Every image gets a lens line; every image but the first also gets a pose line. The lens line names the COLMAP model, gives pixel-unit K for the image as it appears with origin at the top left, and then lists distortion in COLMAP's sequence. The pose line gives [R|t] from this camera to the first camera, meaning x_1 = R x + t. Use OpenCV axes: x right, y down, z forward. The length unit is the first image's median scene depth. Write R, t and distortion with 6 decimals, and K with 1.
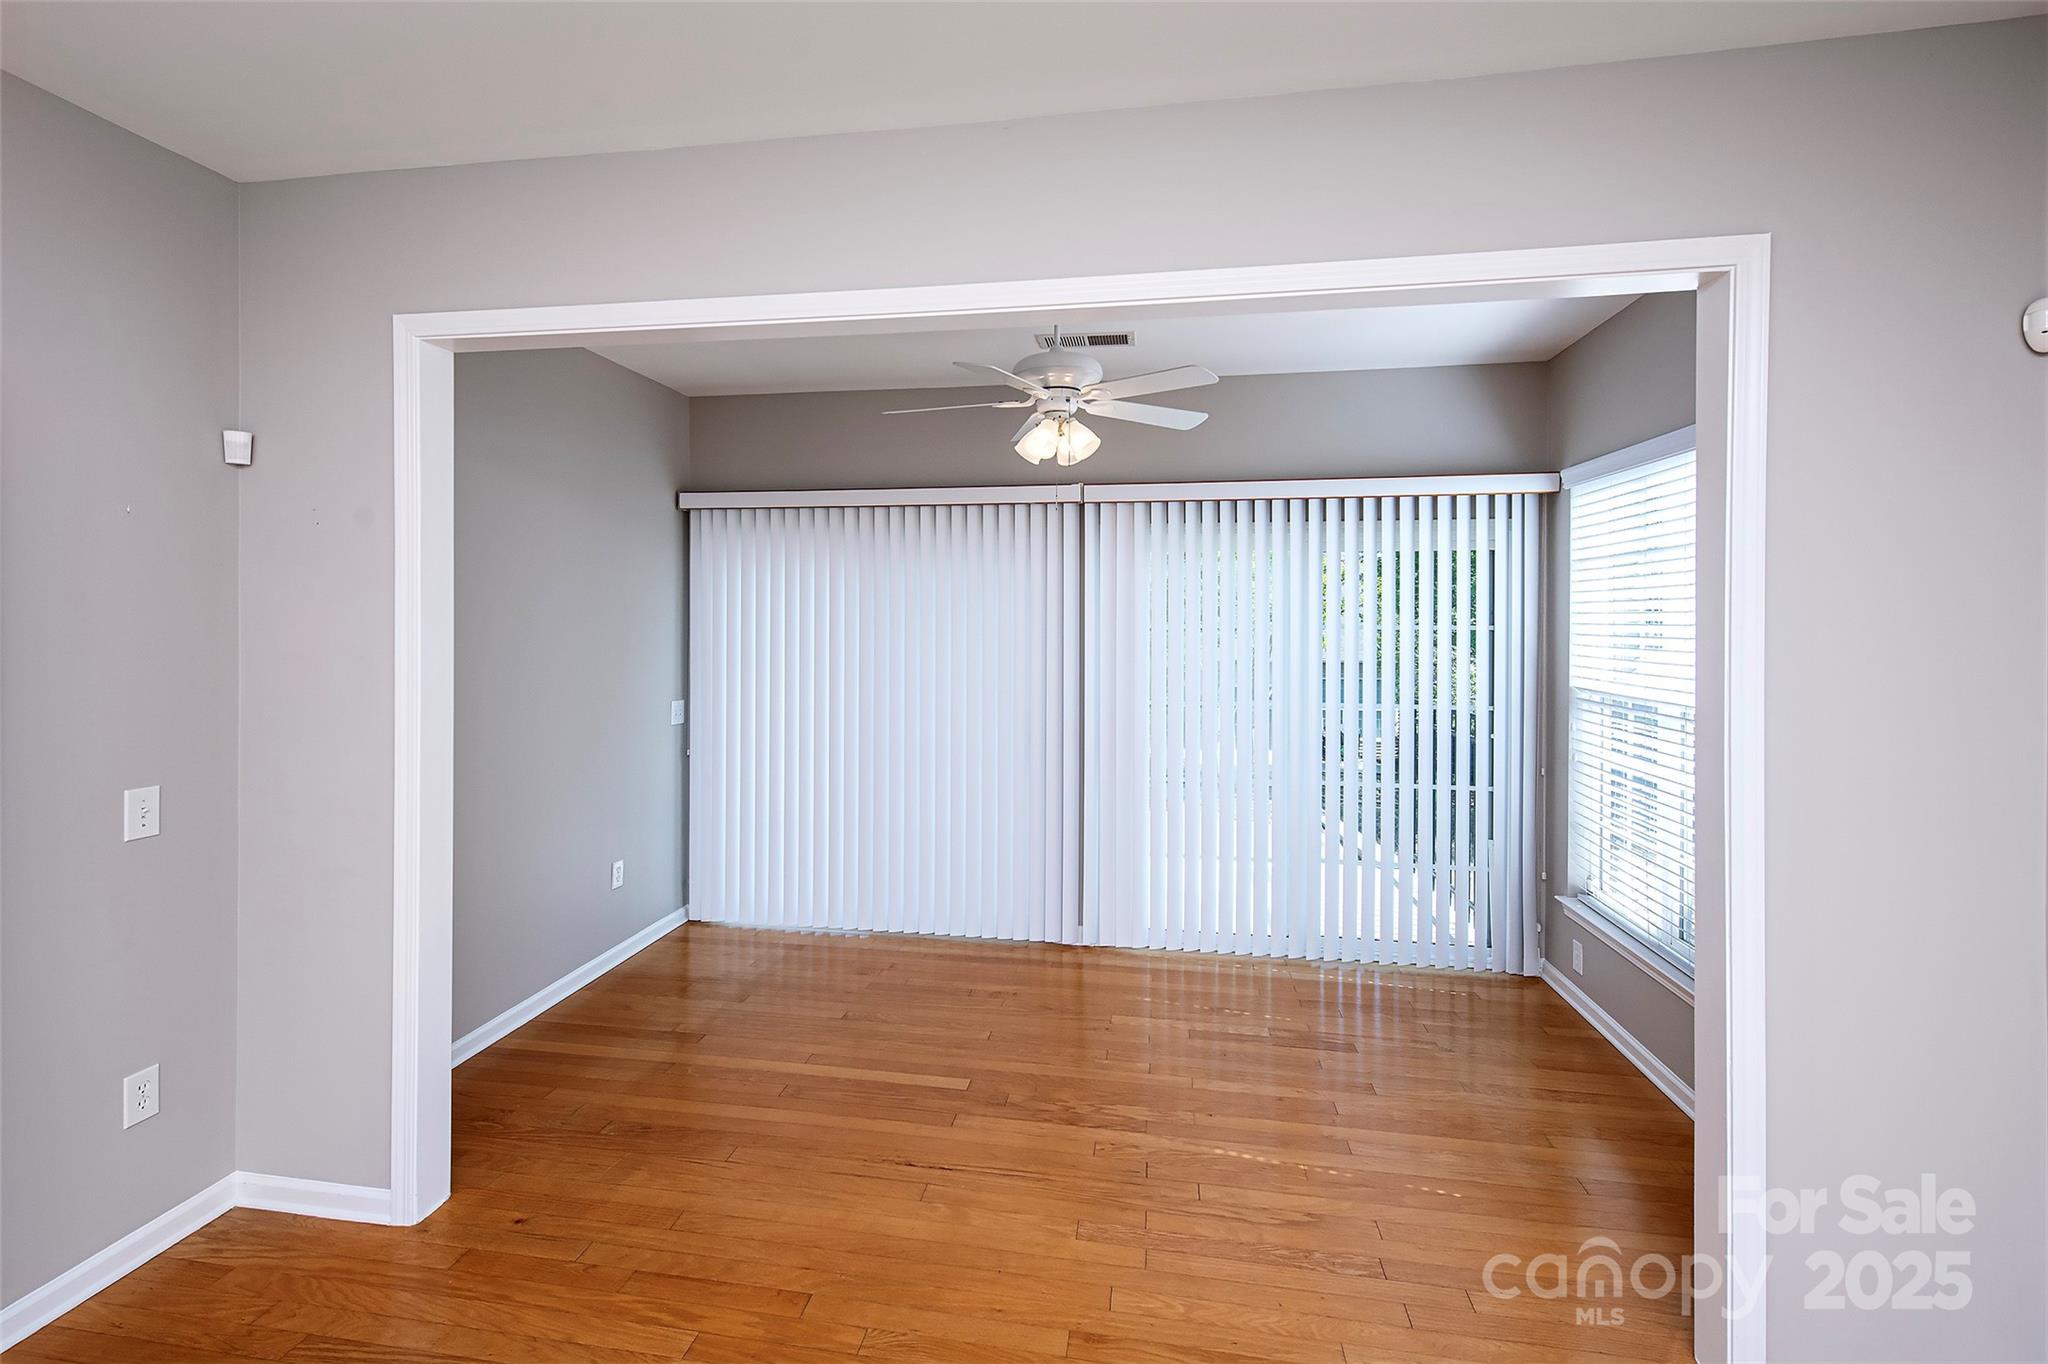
lens RADIAL K [[855.6, 0, 1020.4], [0, 855.6, 620.0], [0, 0, 1]] dist [0.000512, 0.000038]
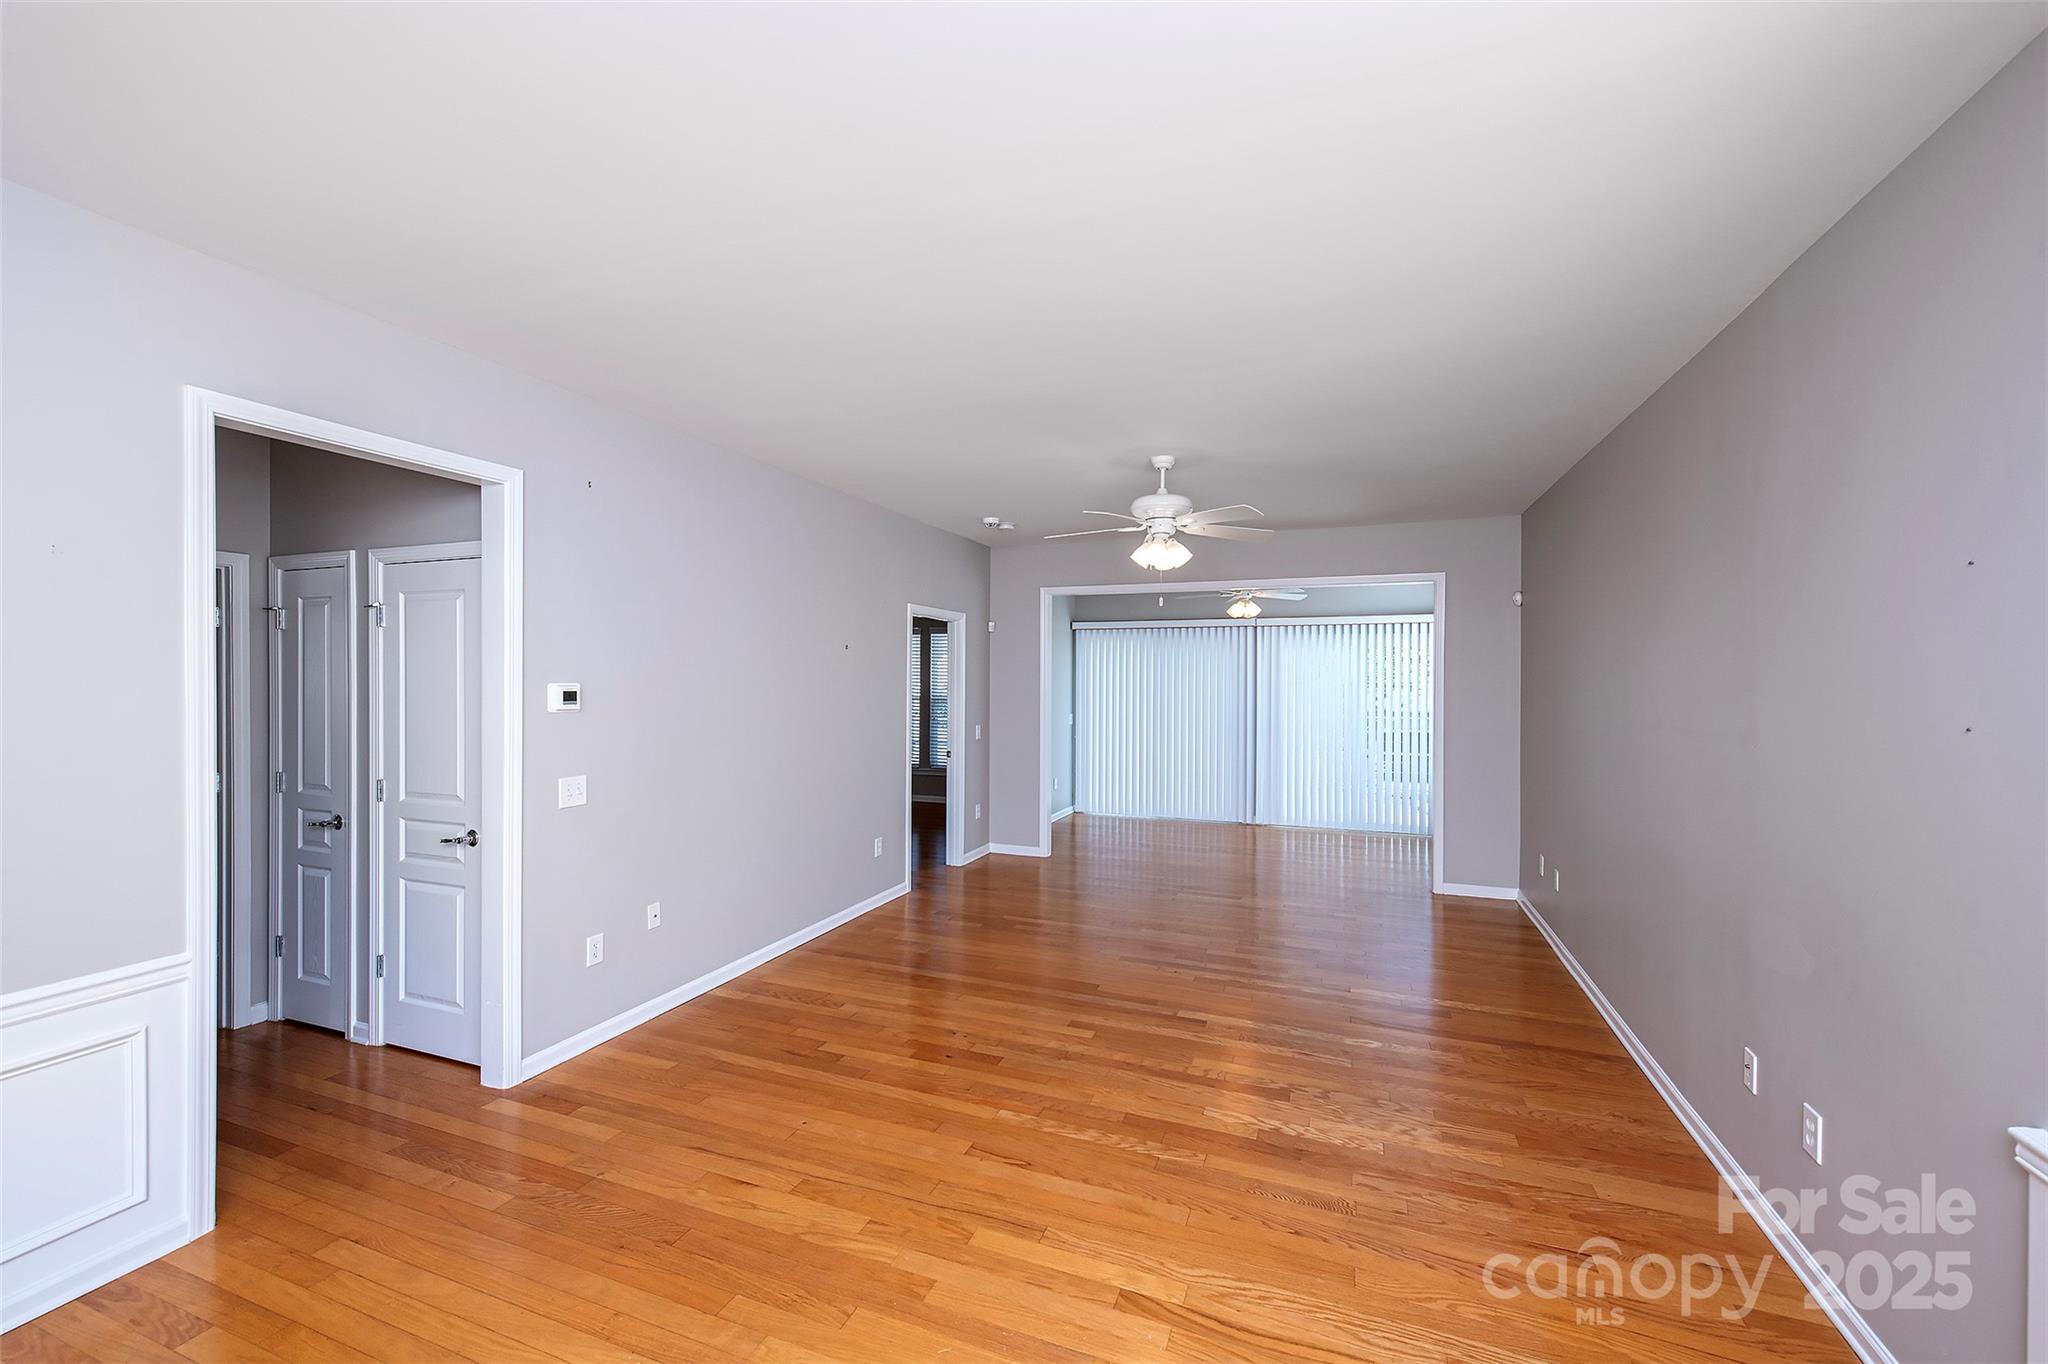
lens RADIAL K [[834.4, 0, 1024.0], [0, 834.4, 682.0], [0, 0, 1]] dist [-0.000310, 0.000001]
pose [[0.976876, 0.001599, -0.213800, -0.051901], [-0.000630, 0.999989, 0.004601, -0.000556], [0.213805, -0.004360, 0.976867, -1.249860]]
